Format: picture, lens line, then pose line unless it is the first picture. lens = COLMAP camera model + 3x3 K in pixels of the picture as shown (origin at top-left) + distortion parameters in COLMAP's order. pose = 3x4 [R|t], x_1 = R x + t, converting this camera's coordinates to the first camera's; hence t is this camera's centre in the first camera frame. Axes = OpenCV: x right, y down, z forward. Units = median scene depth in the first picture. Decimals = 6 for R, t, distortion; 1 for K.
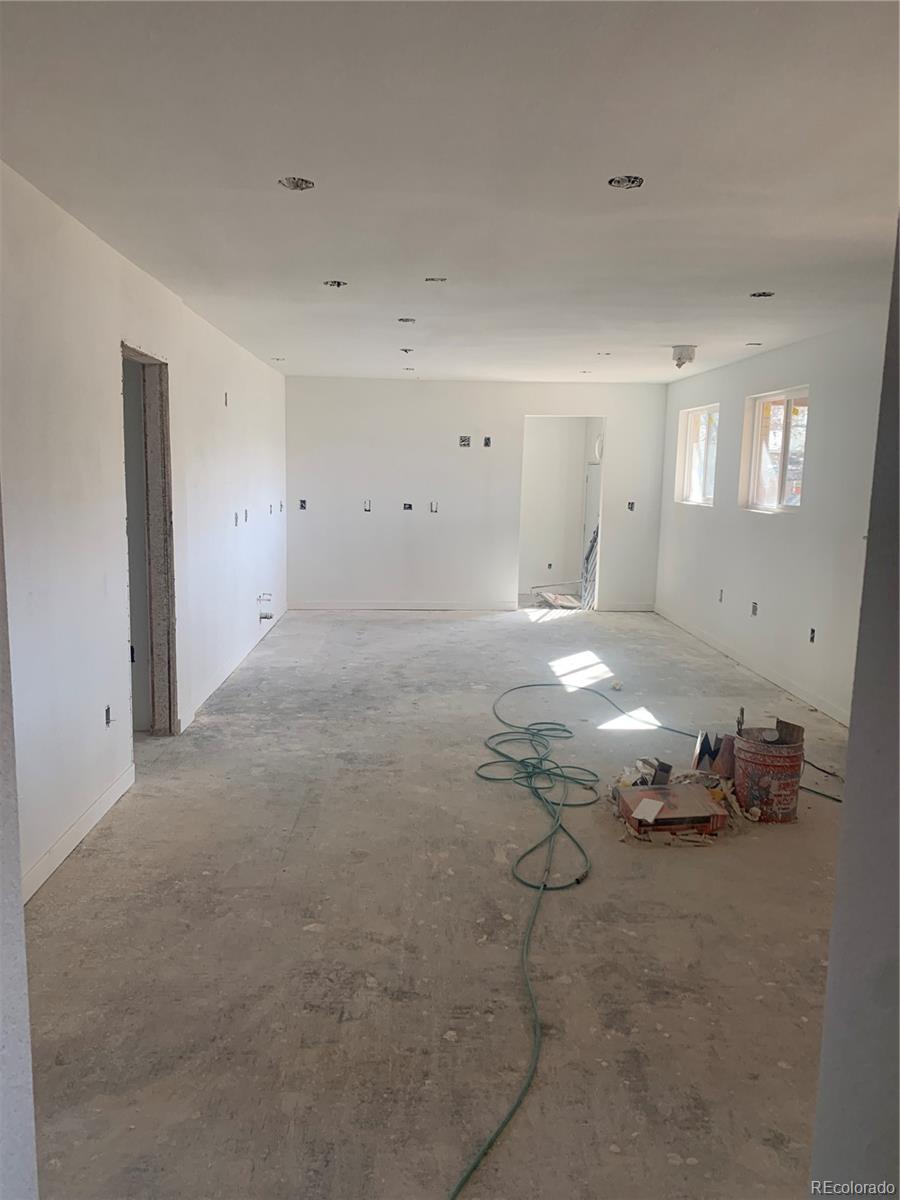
lens RADIAL K [[927.0, 0, 450.0], [0, 927.0, 600.0], [0, 0, 1]] dist [0.070760, -0.004046]
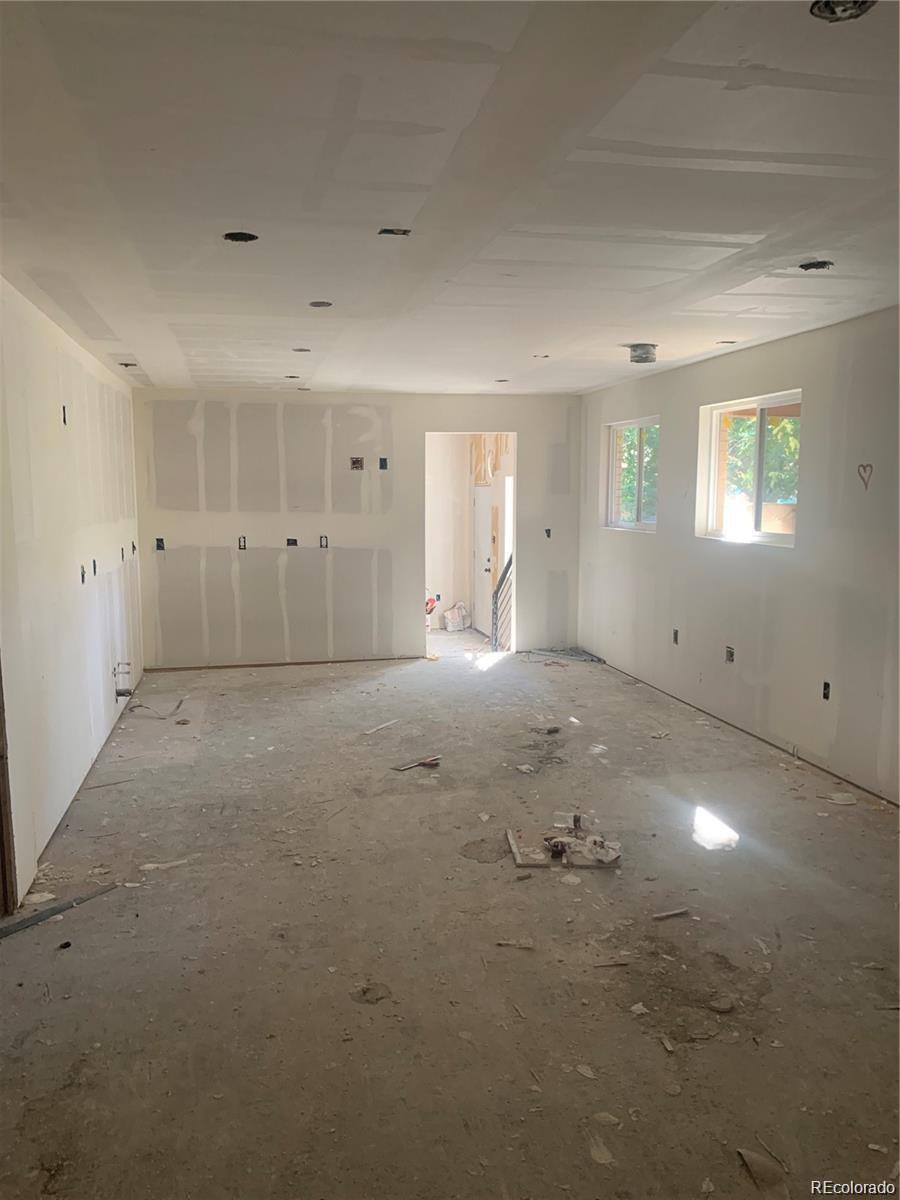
lens RADIAL K [[927.0, 0, 450.0], [0, 927.0, 600.0], [0, 0, 1]] dist [0.070760, -0.004046]
pose [[0.985097, -0.046942, 0.165471, -0.061545], [0.049877, 0.998662, -0.013627, -0.040295], [-0.164610, 0.021677, 0.986120, 0.201439]]
